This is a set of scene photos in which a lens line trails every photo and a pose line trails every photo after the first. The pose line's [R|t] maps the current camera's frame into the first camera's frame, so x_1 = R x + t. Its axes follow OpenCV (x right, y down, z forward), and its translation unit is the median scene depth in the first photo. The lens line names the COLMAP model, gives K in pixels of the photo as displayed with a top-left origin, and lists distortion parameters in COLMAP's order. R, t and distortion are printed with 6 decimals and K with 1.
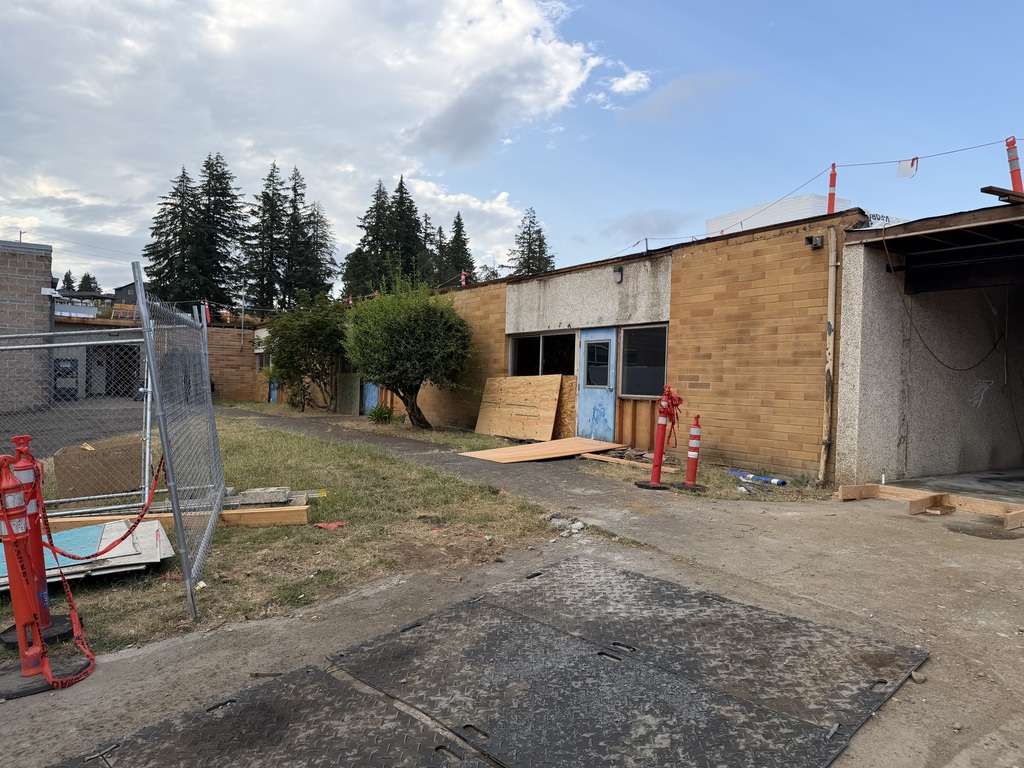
lens RADIAL K [[726.6, 0, 512.4], [0, 726.6, 384.8], [0, 0, 1]] dist [0.000393, -0.001088]
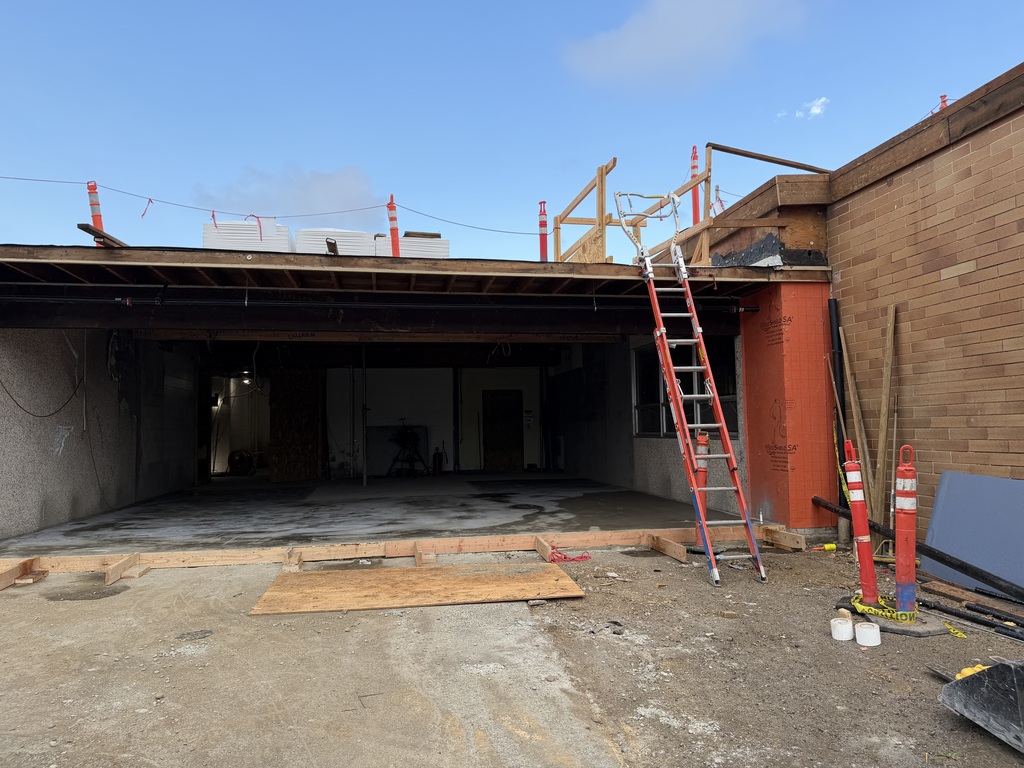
lens RADIAL K [[726.6, 0, 512.2], [0, 726.6, 385.1], [0, 0, 1]] dist [0.000393, -0.001088]
pose [[0.392309, 0.024081, 0.919518, 0.005146], [0.028940, 0.998839, -0.038505, -0.008952], [-0.919378, 0.041717, 0.391156, 0.116502]]
